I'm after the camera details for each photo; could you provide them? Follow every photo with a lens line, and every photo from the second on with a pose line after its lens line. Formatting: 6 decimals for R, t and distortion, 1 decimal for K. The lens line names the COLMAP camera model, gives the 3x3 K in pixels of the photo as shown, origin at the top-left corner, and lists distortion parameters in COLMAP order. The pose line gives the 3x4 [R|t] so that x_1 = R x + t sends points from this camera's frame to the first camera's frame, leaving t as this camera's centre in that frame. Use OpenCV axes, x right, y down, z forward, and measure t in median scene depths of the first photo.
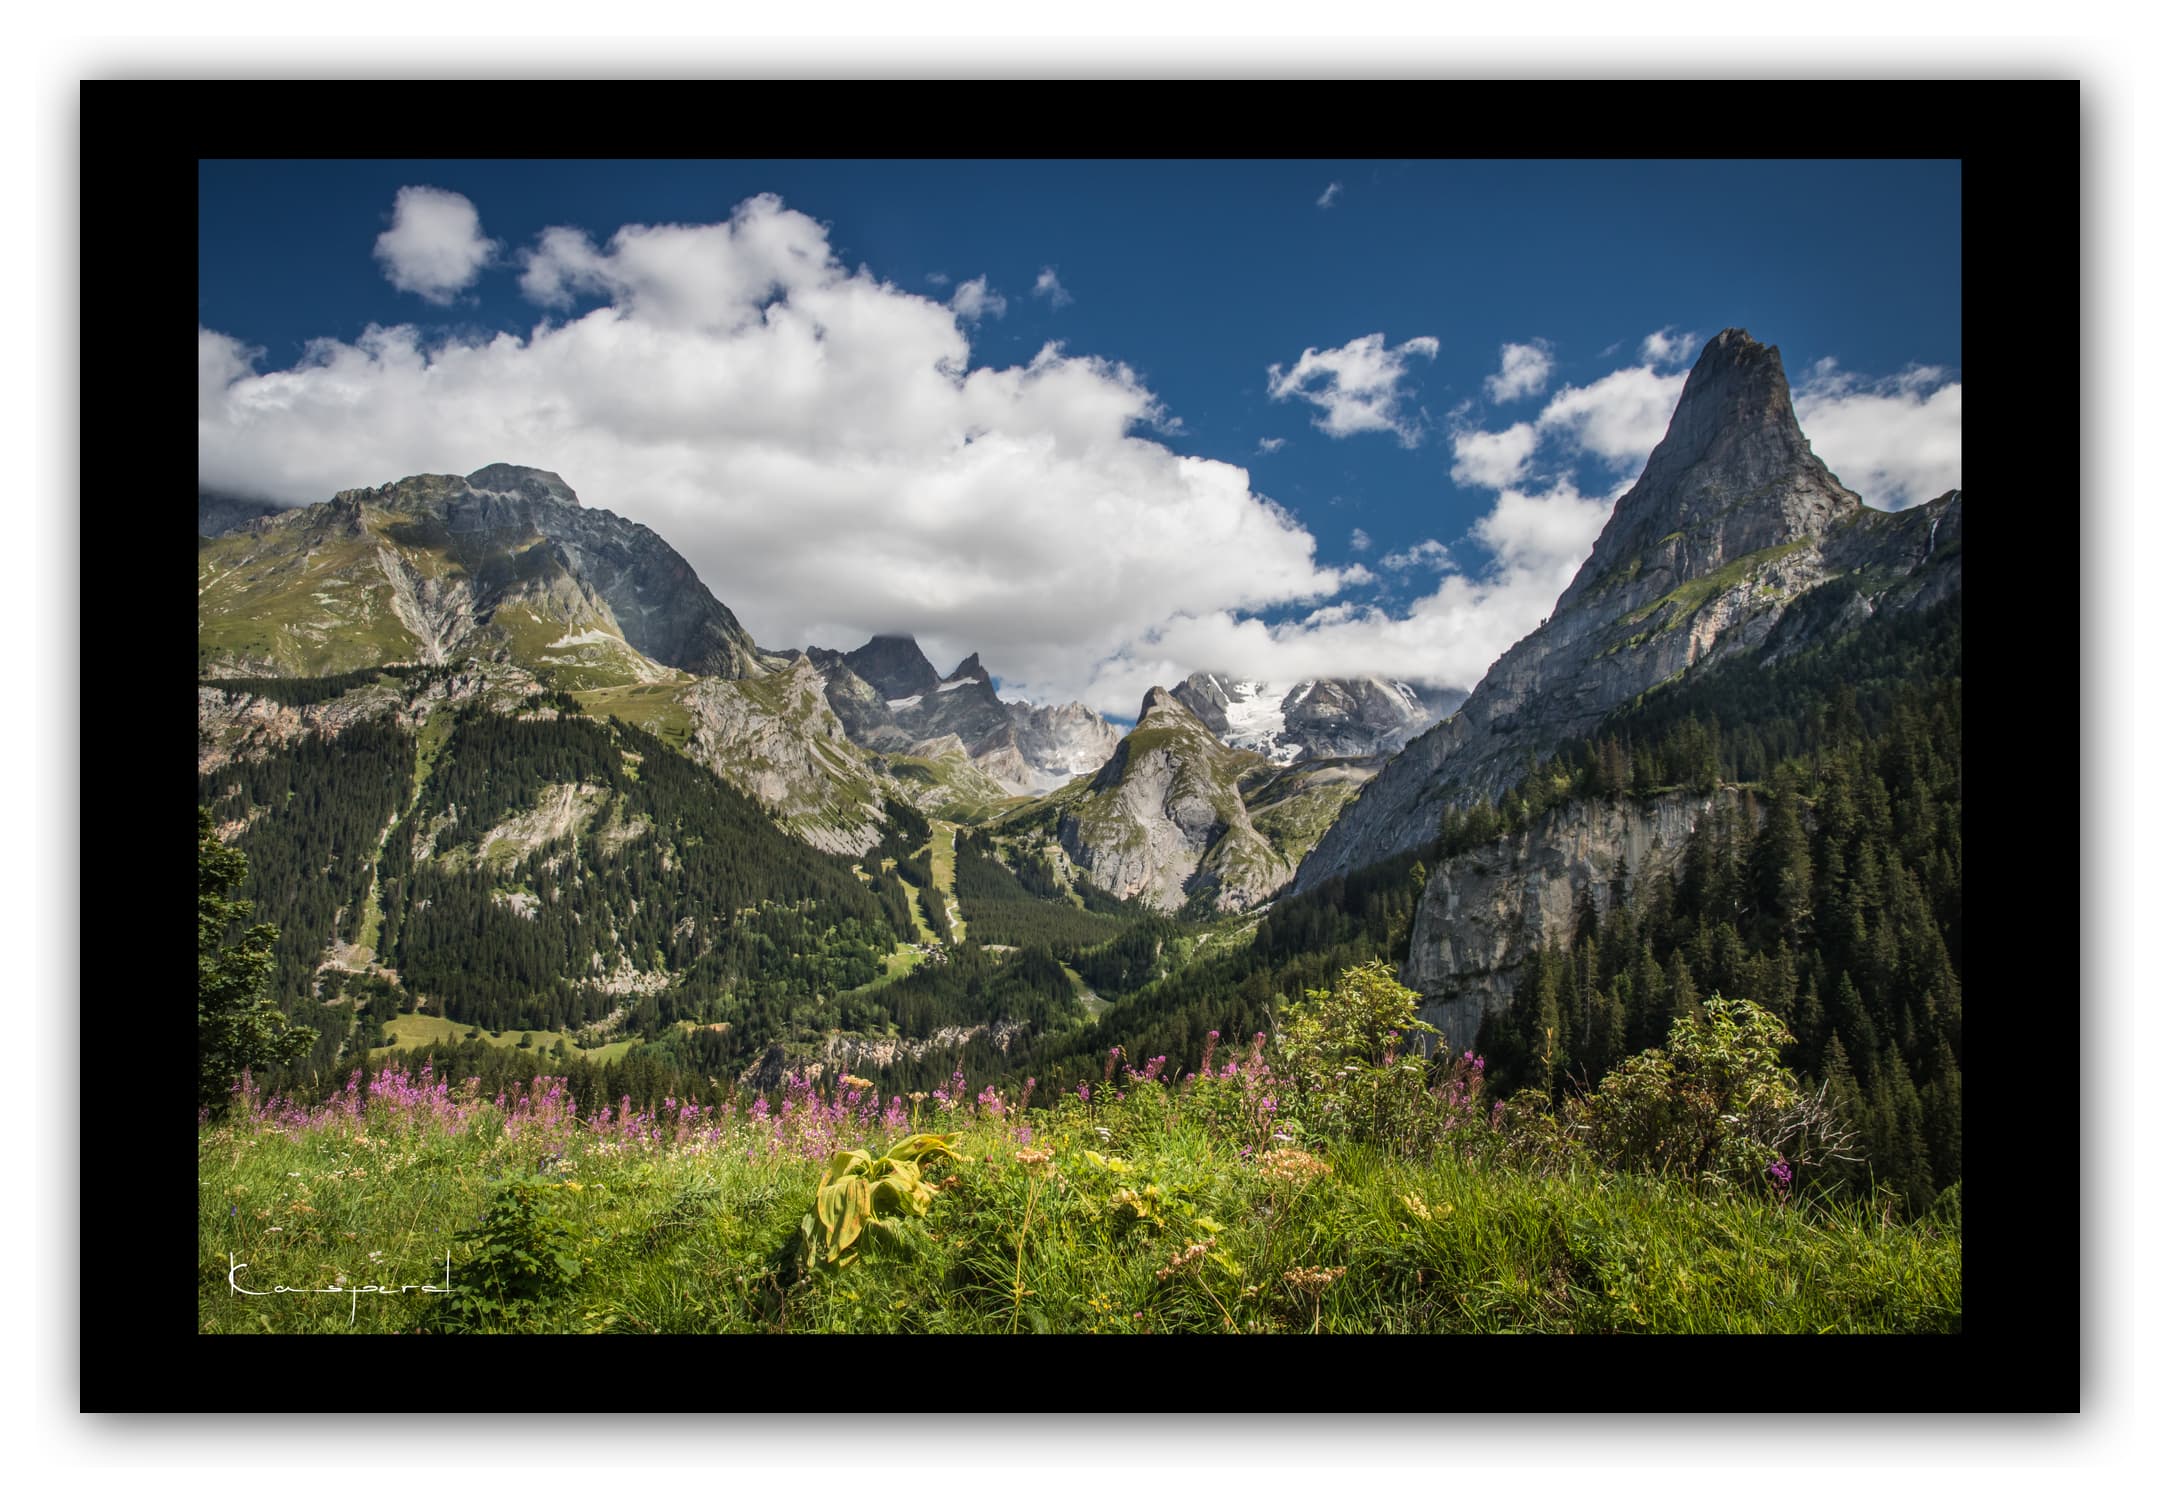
lens RADIAL K [[1766.5, 0, 1073.5], [0, 1766.5, 728.4], [0, 0, 1]] dist [-0.003105, 0.169764]
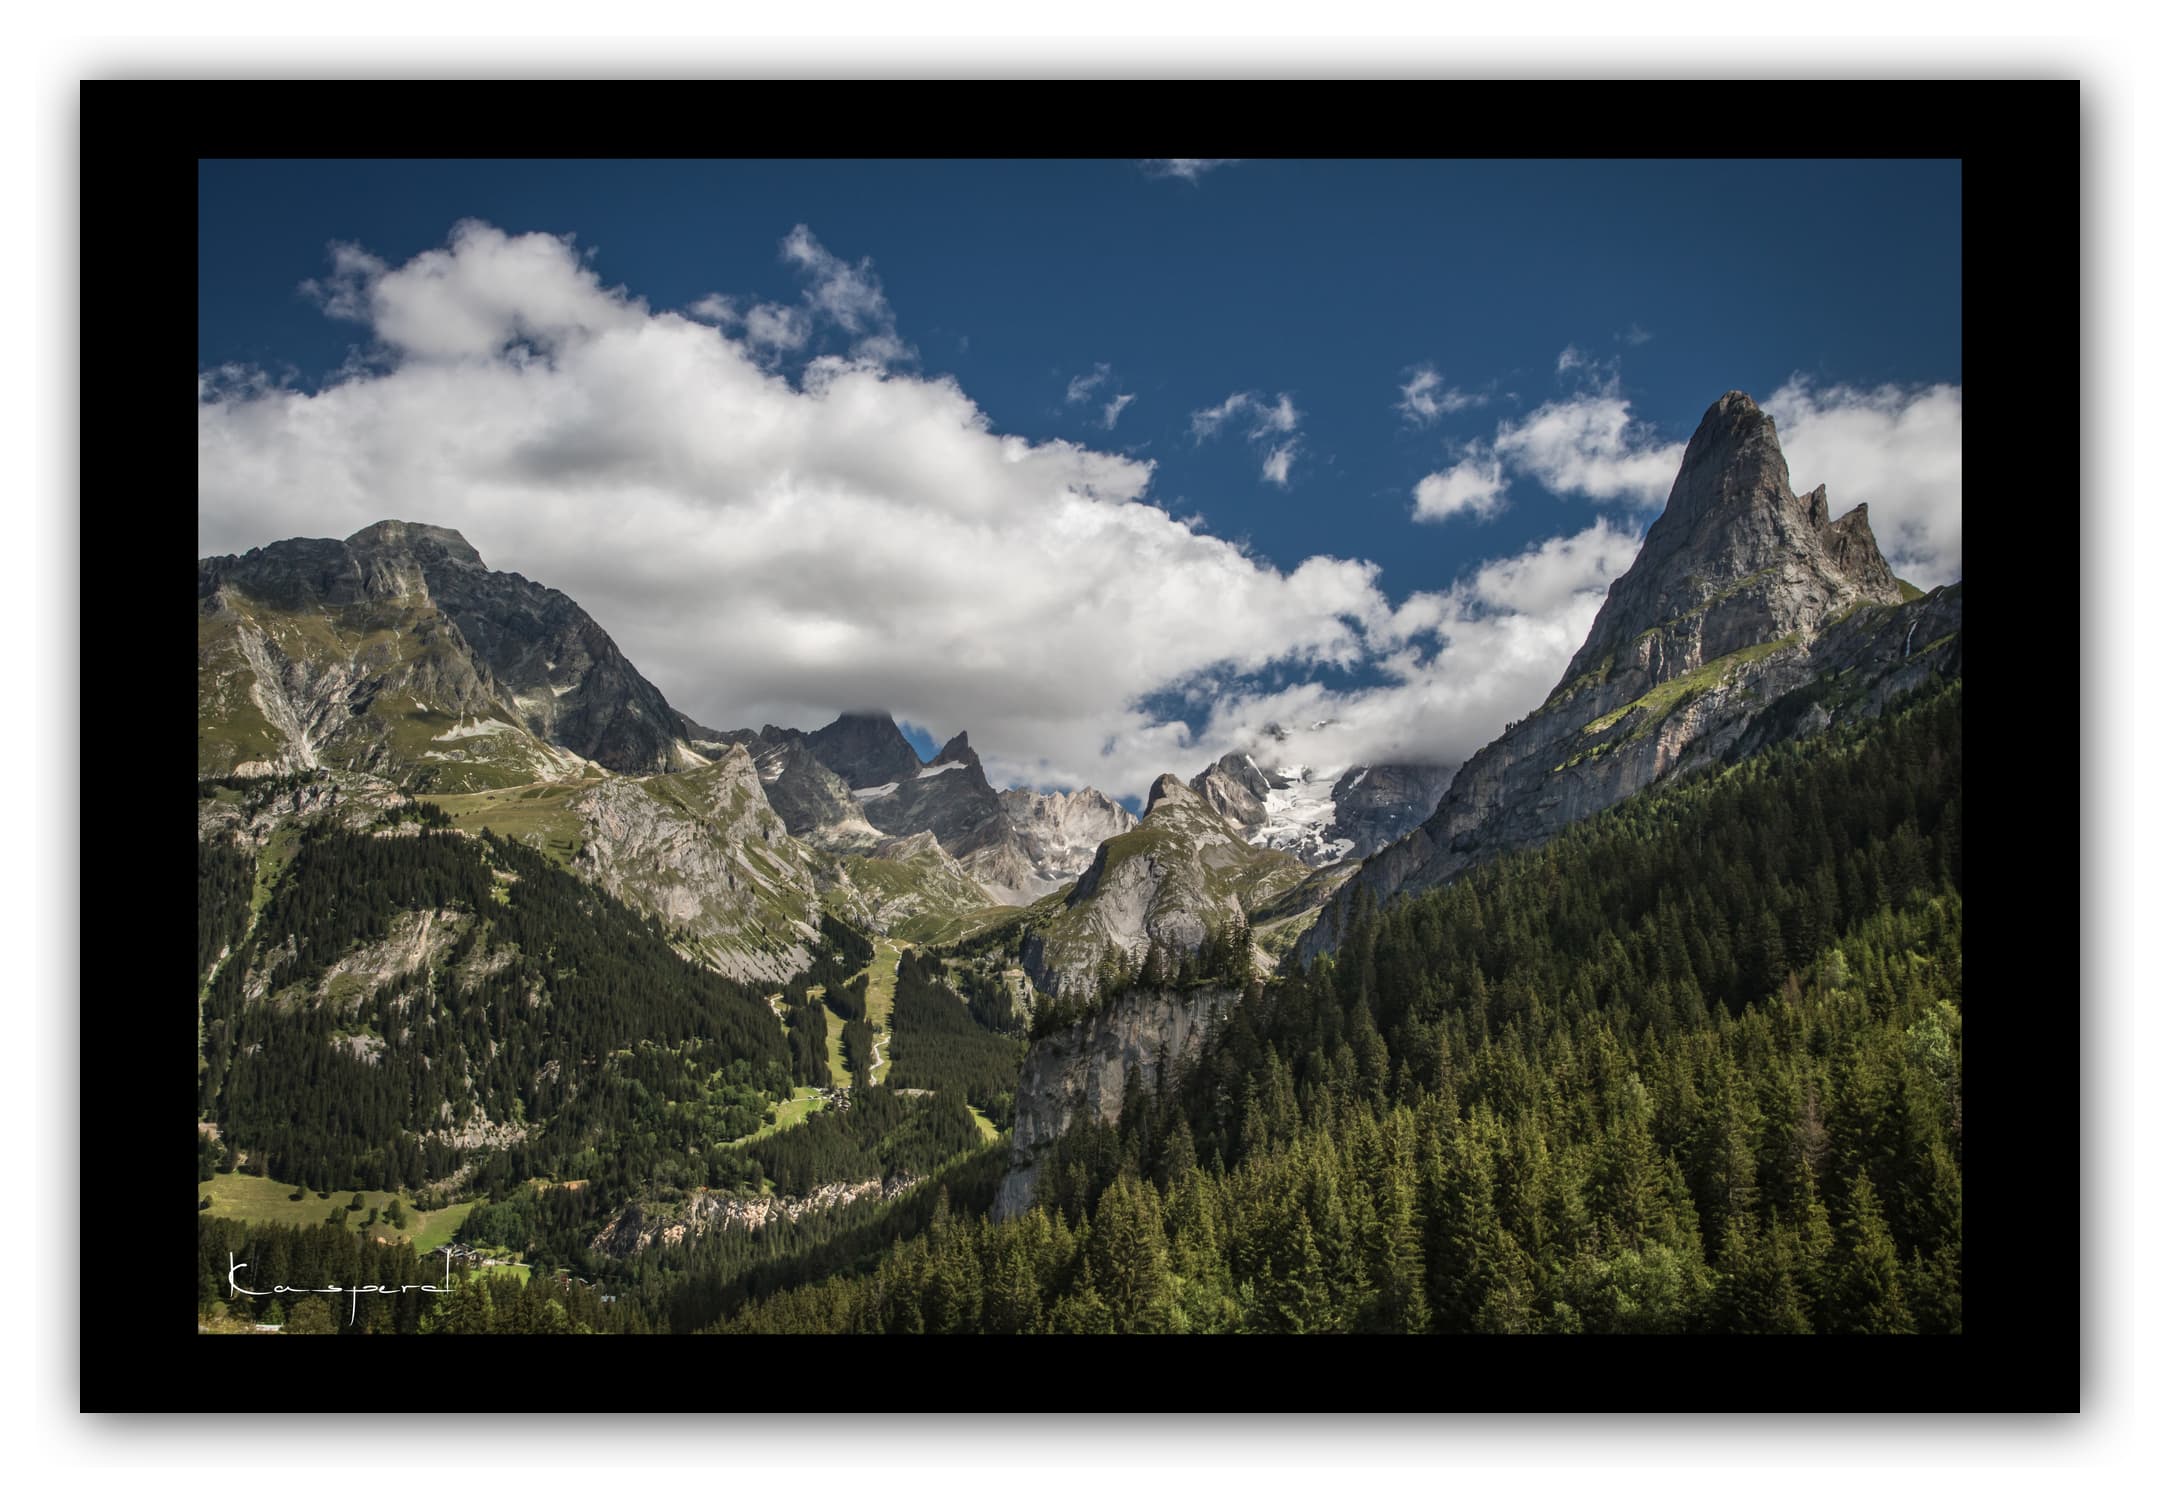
lens RADIAL K [[2190.5, 0, 1083.8], [0, 2190.5, 723.9], [0, 0, 1]] dist [0.067135, 0.139081]
pose [[0.999637, -0.003958, -0.026632, 0.081130], [0.002982, 0.999325, -0.036608, -0.021969], [0.026759, 0.036515, 0.998975, -0.115341]]
